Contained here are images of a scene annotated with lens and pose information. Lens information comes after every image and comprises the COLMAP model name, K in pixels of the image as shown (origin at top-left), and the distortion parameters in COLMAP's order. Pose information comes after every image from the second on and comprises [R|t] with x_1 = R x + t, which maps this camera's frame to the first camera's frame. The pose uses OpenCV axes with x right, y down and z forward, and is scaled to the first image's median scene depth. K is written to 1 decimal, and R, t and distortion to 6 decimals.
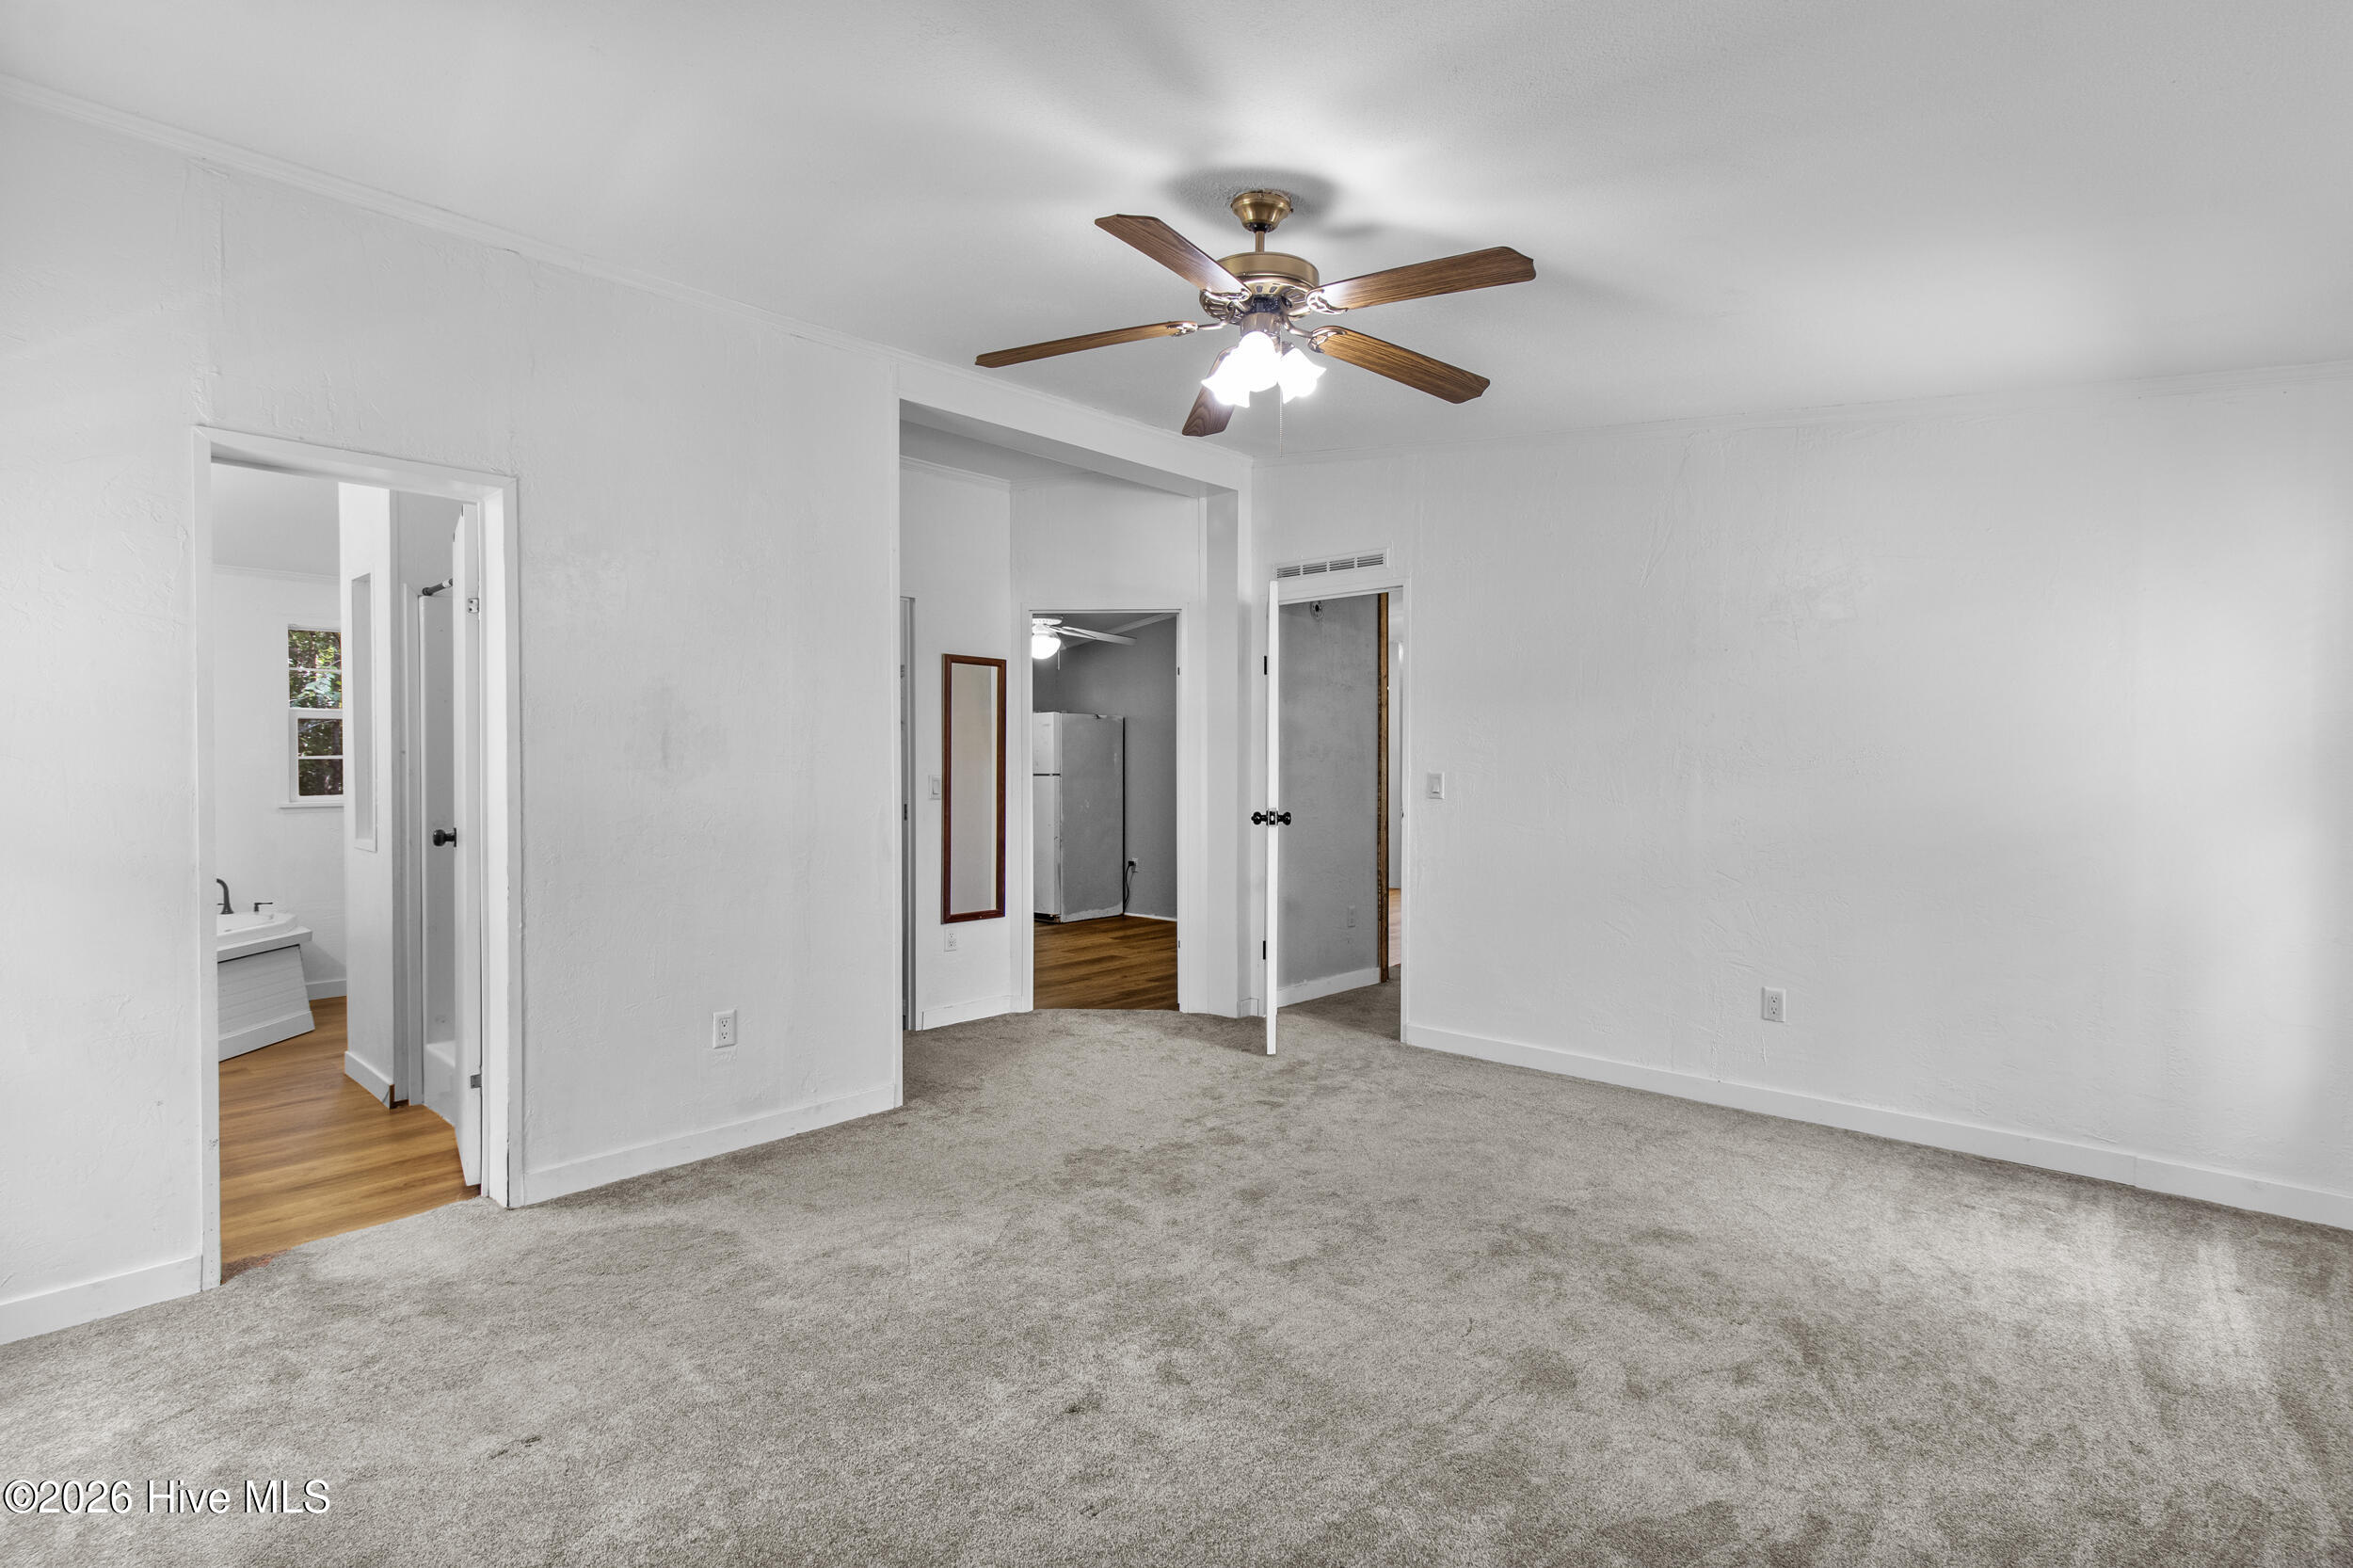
lens RADIAL K [[1120.7, 0, 1183.3], [0, 1120.7, 772.0], [0, 0, 1]] dist [0.002113, 0.000523]
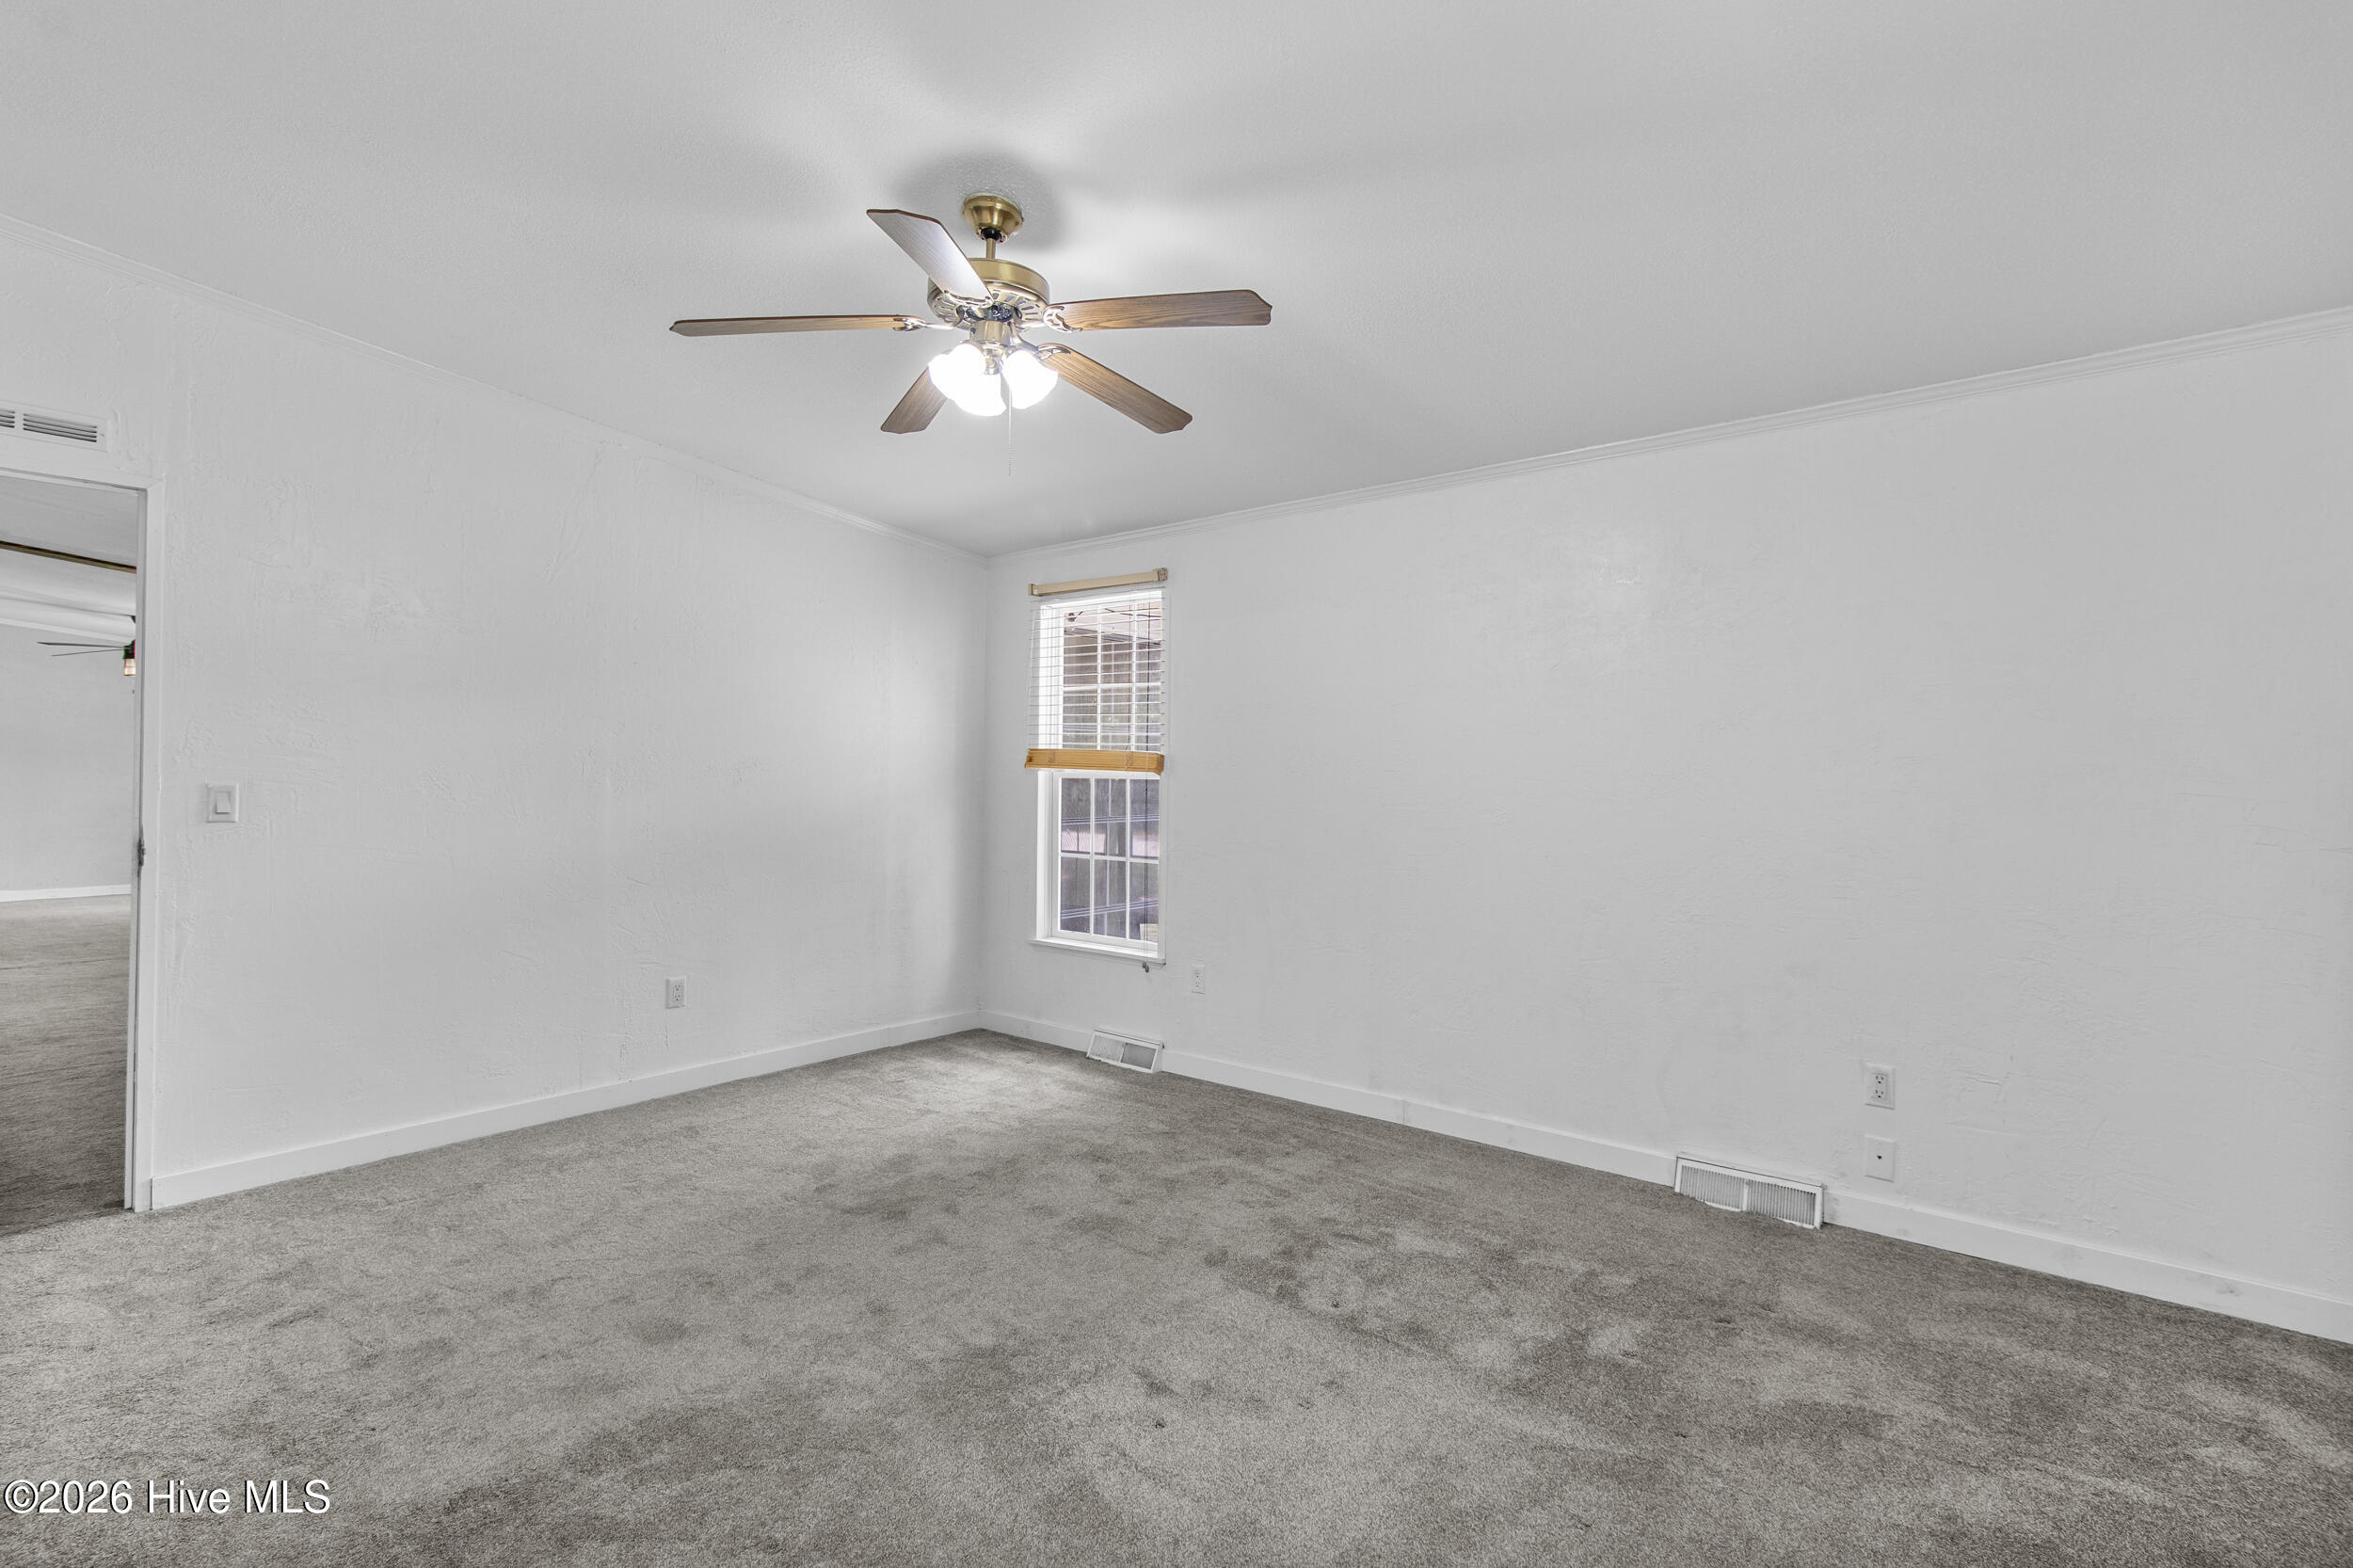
lens RADIAL K [[1120.7, 0, 1187.8], [0, 1120.7, 778.8], [0, 0, 1]] dist [0.002113, 0.000523]
pose [[-0.057706, -0.006528, 0.998312, -0.567014], [0.002151, 0.999975, 0.006664, -0.006934], [-0.998331, 0.002532, -0.057691, 0.537652]]
